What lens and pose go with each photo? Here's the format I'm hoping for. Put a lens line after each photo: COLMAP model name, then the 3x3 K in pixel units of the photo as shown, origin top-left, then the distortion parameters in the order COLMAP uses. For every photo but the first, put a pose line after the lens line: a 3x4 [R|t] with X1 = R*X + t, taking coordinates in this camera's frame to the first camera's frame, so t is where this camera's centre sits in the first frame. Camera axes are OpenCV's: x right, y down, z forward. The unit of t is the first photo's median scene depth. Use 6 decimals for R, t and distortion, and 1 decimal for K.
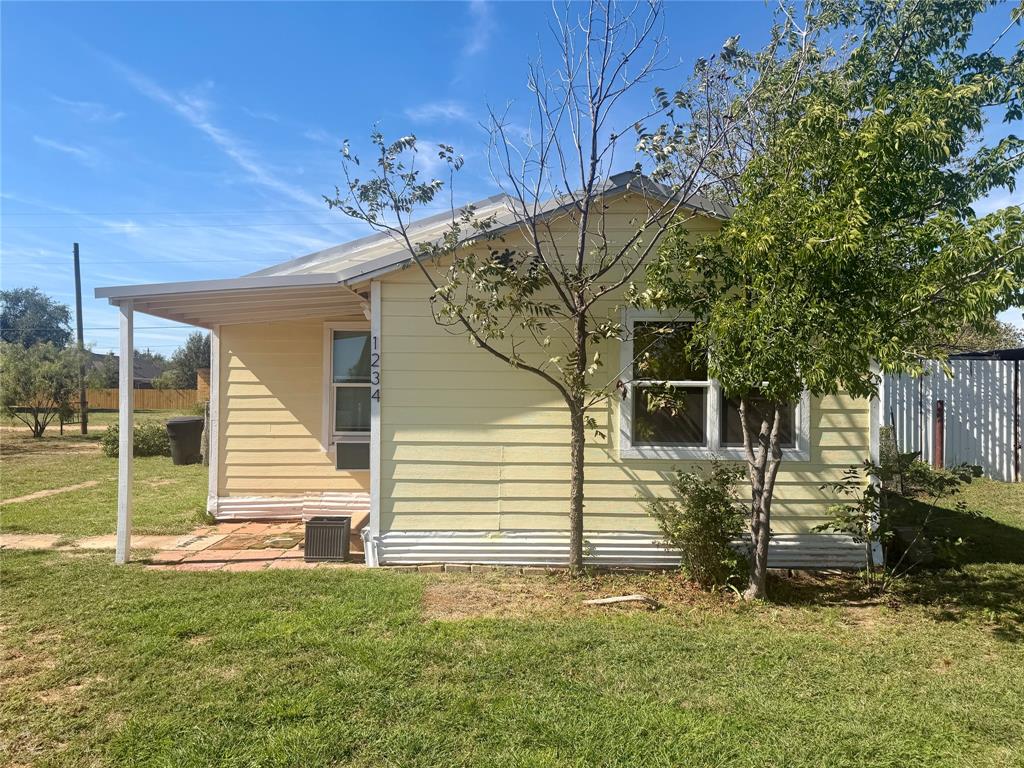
lens RADIAL K [[721.5, 0, 518.5], [0, 721.5, 386.5], [0, 0, 1]] dist [0.069380, -0.006853]
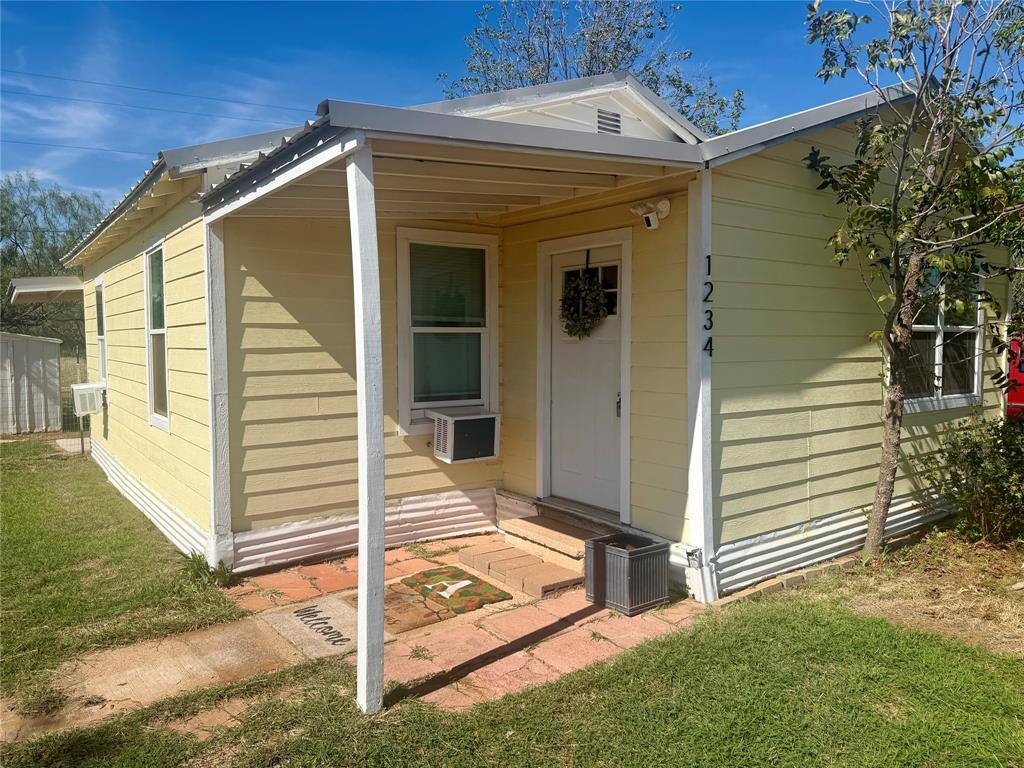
lens RADIAL K [[721.5, 0, 518.9], [0, 721.5, 380.0], [0, 0, 1]] dist [0.069380, -0.006853]
pose [[0.804320, -0.042550, 0.592672, -0.560851], [-0.001890, 0.997245, 0.074161, -0.005291], [-0.594194, -0.060769, 0.802023, 0.438935]]
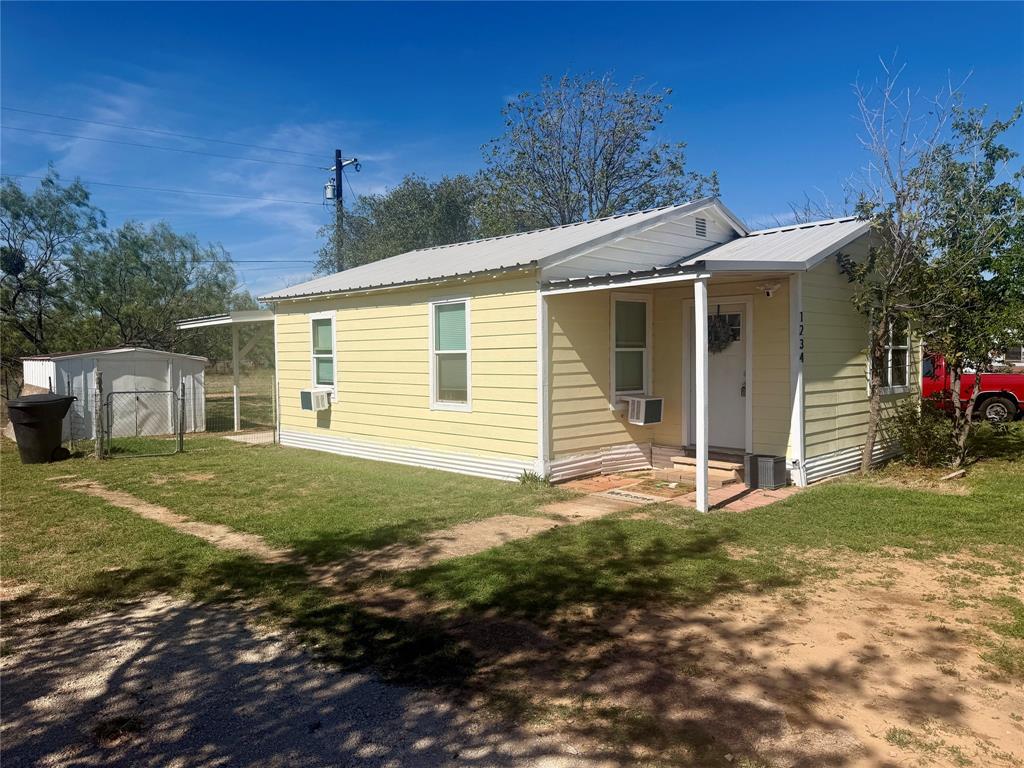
lens RADIAL K [[721.5, 0, 507.4], [0, 721.5, 385.1], [0, 0, 1]] dist [0.069380, -0.006853]
pose [[0.723578, -0.041337, 0.689004, -1.146912], [0.002867, 0.998377, 0.056886, -0.011559], [-0.690237, -0.039186, 0.722521, 0.317044]]
